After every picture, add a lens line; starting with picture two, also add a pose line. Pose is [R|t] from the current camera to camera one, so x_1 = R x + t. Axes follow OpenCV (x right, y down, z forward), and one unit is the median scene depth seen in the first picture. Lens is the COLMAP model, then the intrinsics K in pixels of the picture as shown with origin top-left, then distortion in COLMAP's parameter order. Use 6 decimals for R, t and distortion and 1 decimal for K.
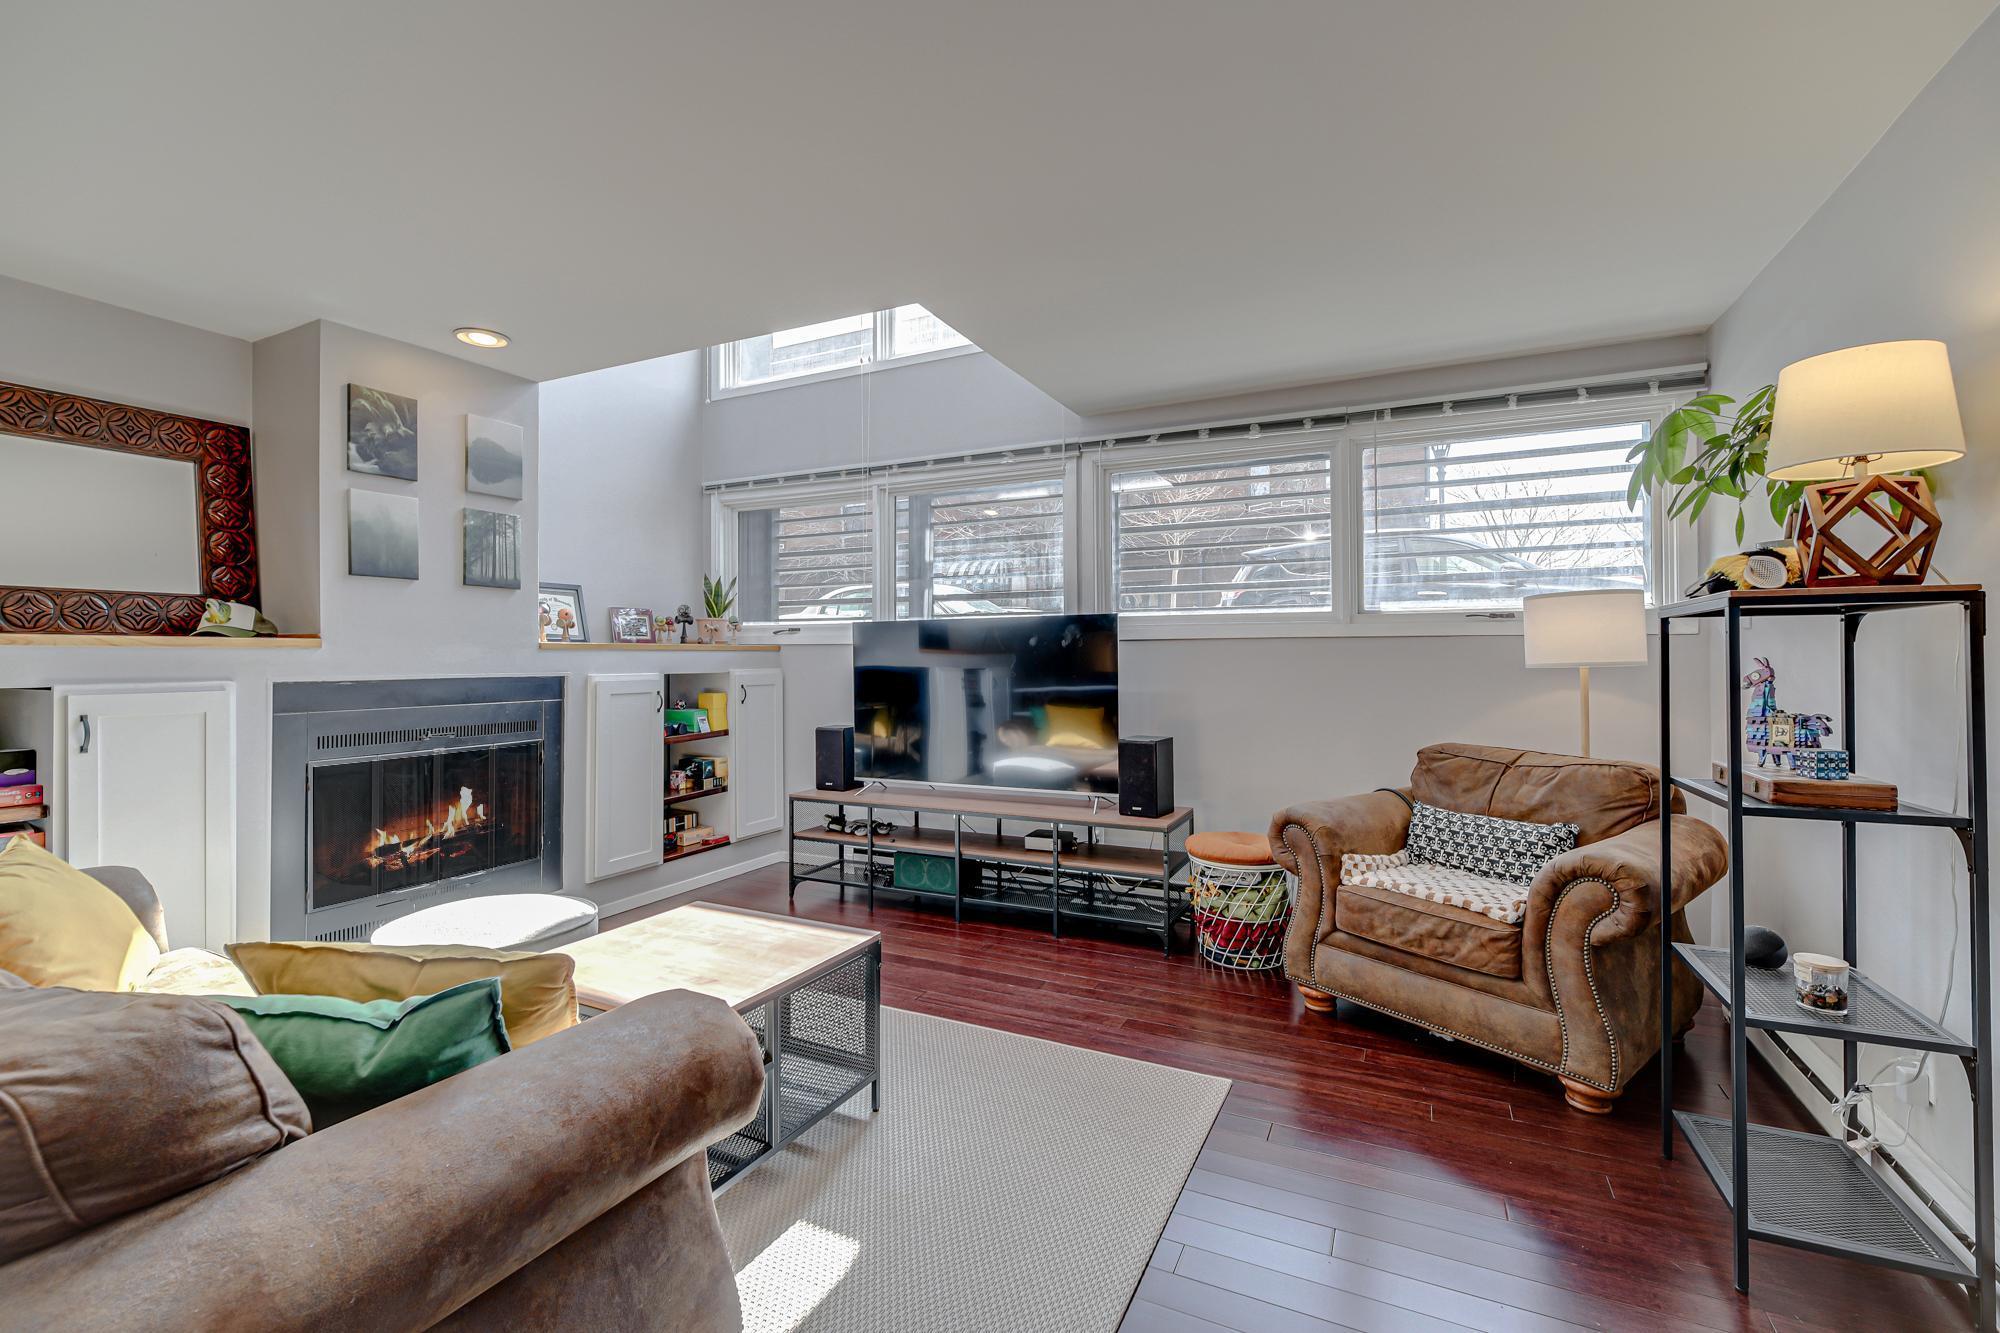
lens RADIAL K [[867.9, 0, 986.5], [0, 867.9, 649.6], [0, 0, 1]] dist [0.006875, -0.004460]
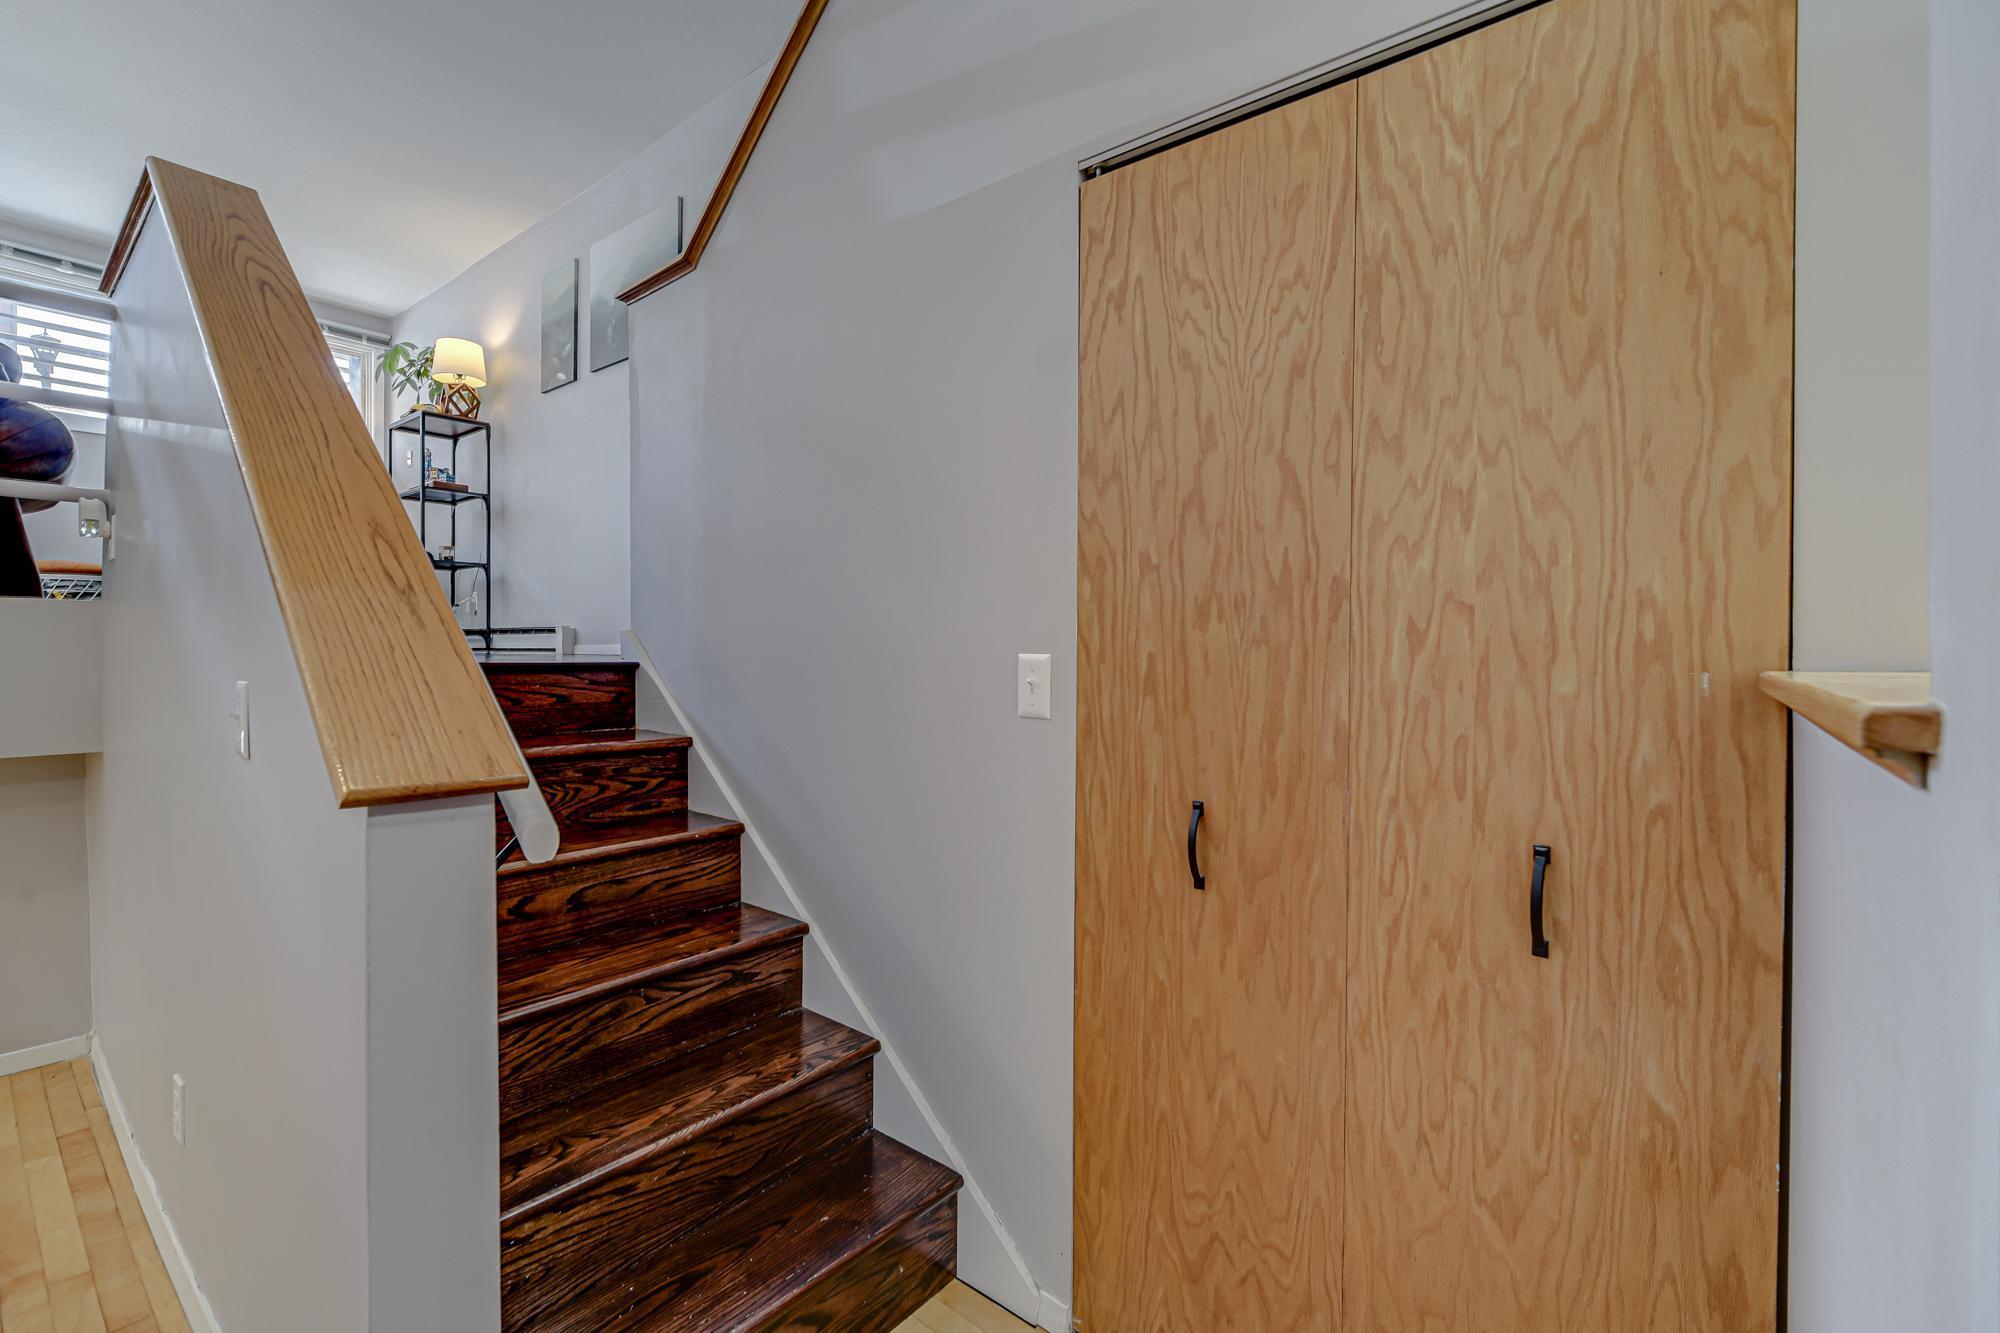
lens RADIAL K [[867.9, 0, 986.5], [0, 867.9, 649.6], [0, 0, 1]] dist [0.006875, -0.004460]
pose [[0.214795, 0.005260, 0.976645, -0.909198], [-0.011803, 0.999926, -0.002790, 0.419897], [-0.976588, -0.010928, 0.214841, -0.849544]]
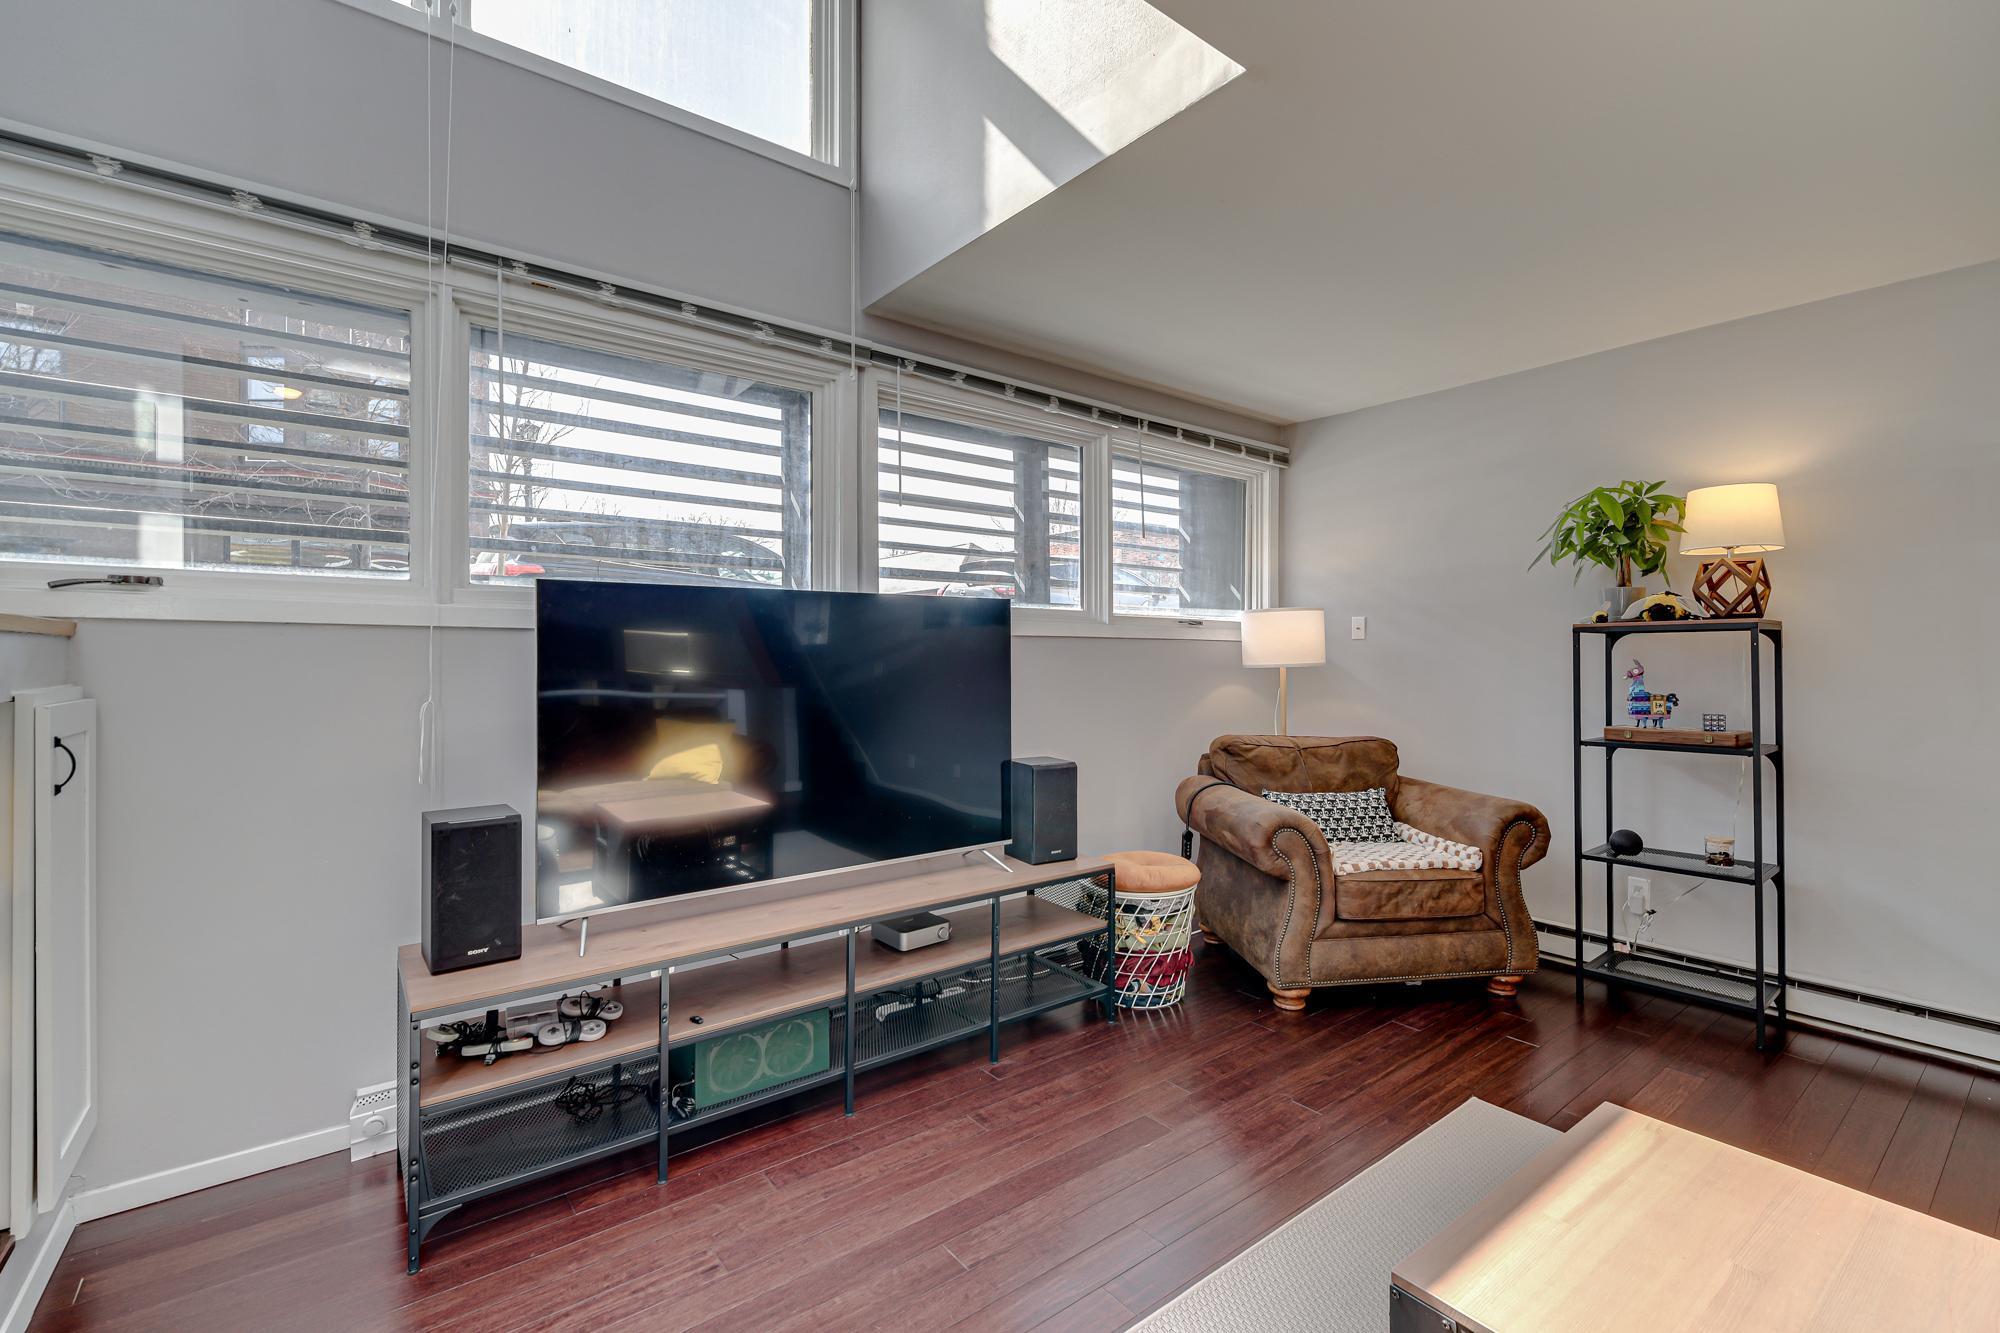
lens RADIAL K [[867.9, 0, 986.5], [0, 867.9, 649.6], [0, 0, 1]] dist [0.006875, -0.004460]
pose [[0.436240, 0.010100, 0.899774, -0.732331], [-0.009650, 0.999932, -0.006545, 0.008352], [-0.899778, -0.005827, 0.436308, 0.943042]]
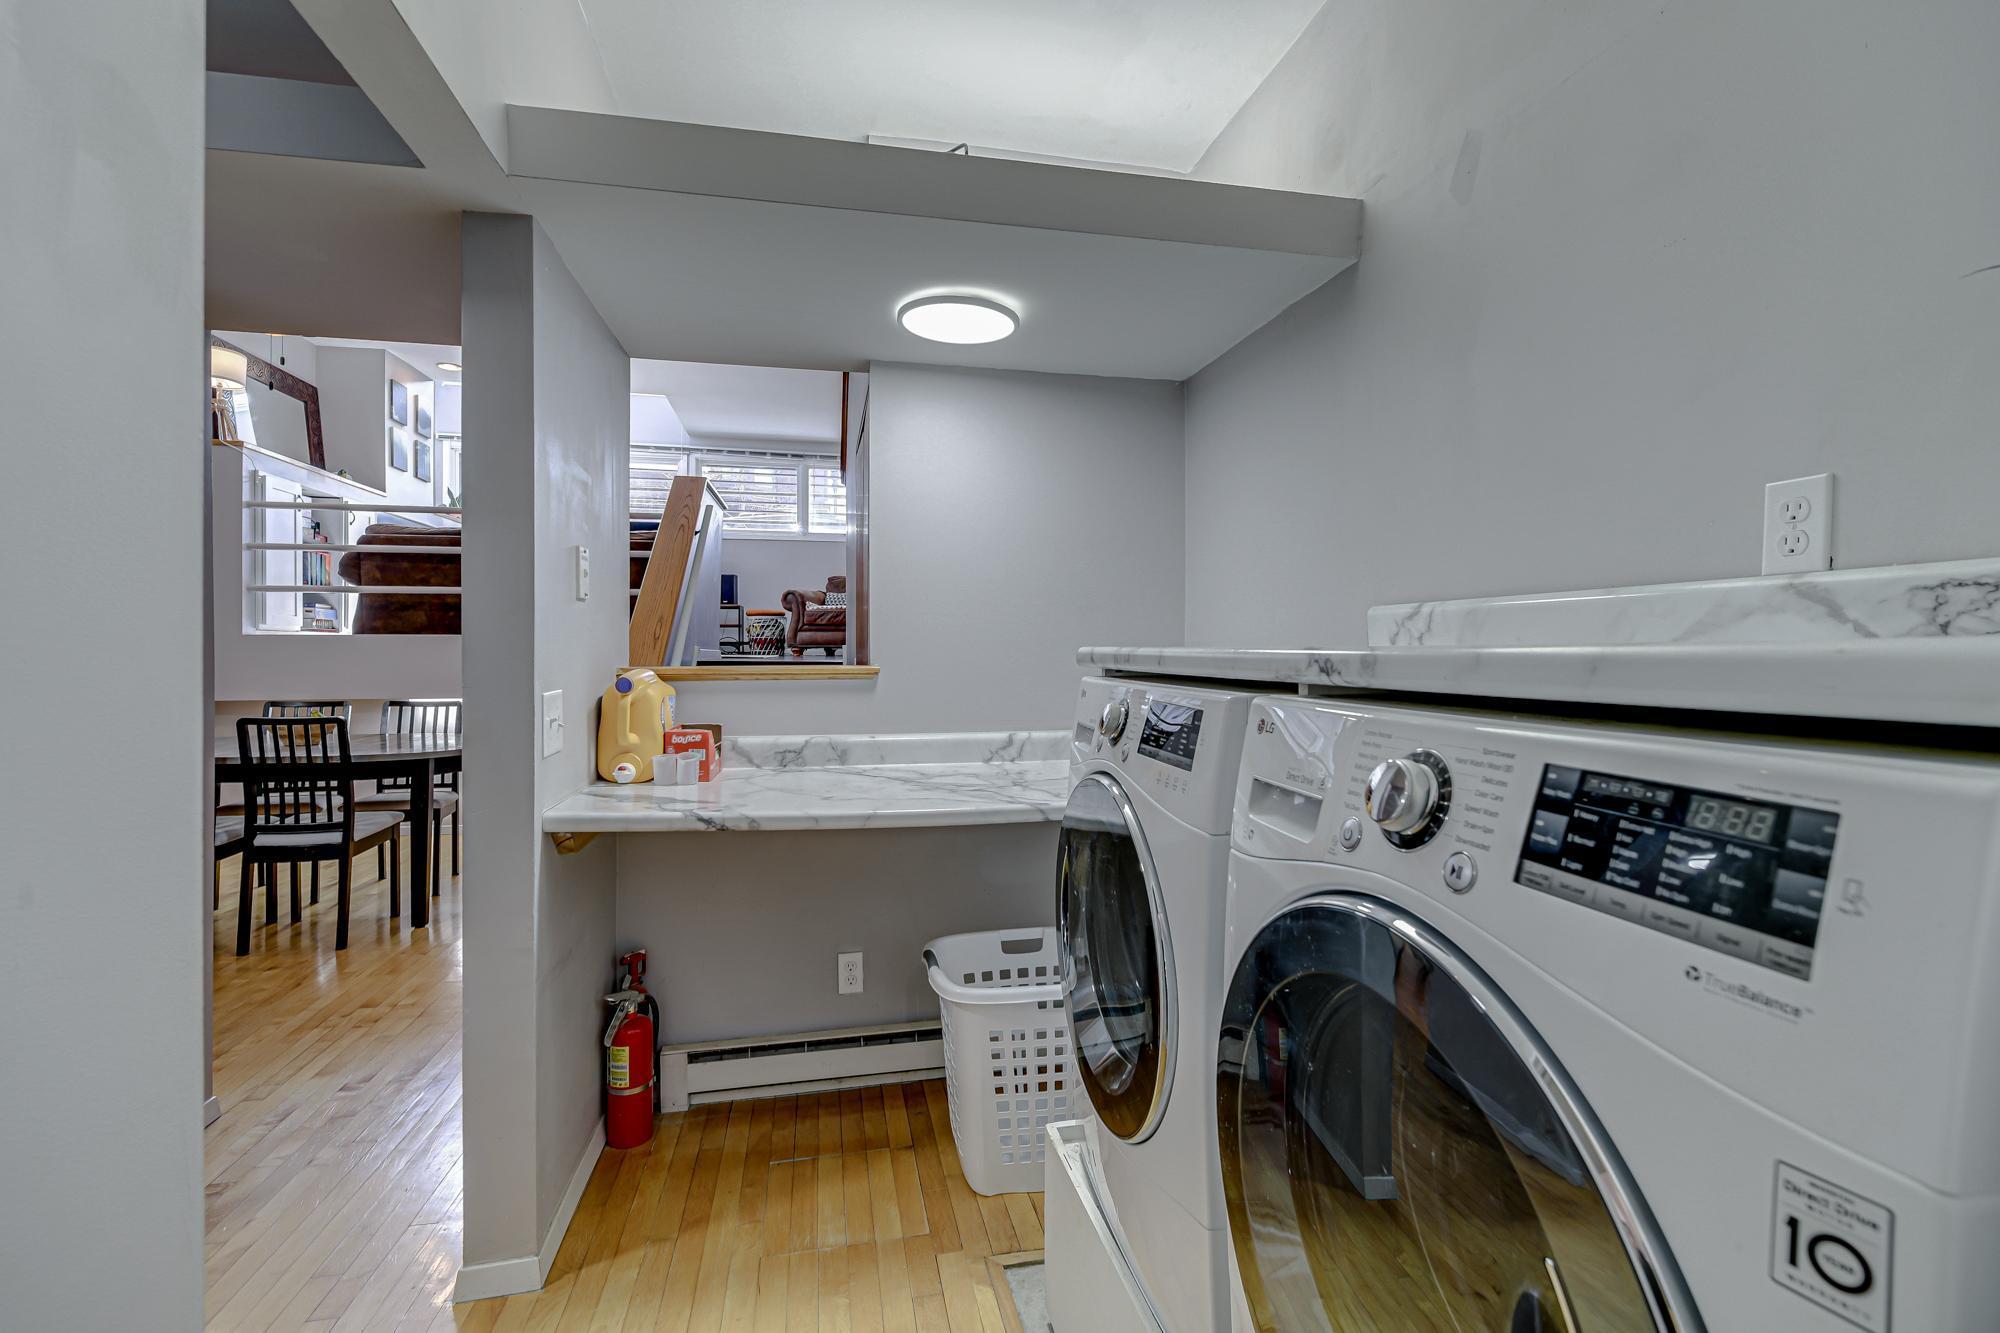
lens RADIAL K [[867.9, 0, 986.5], [0, 867.9, 649.6], [0, 0, 1]] dist [0.006875, -0.004460]
pose [[0.792232, 0.007087, 0.610179, -0.984318], [-0.010675, 0.999940, 0.002247, 0.403647], [-0.610127, -0.008294, 0.792260, -1.874554]]
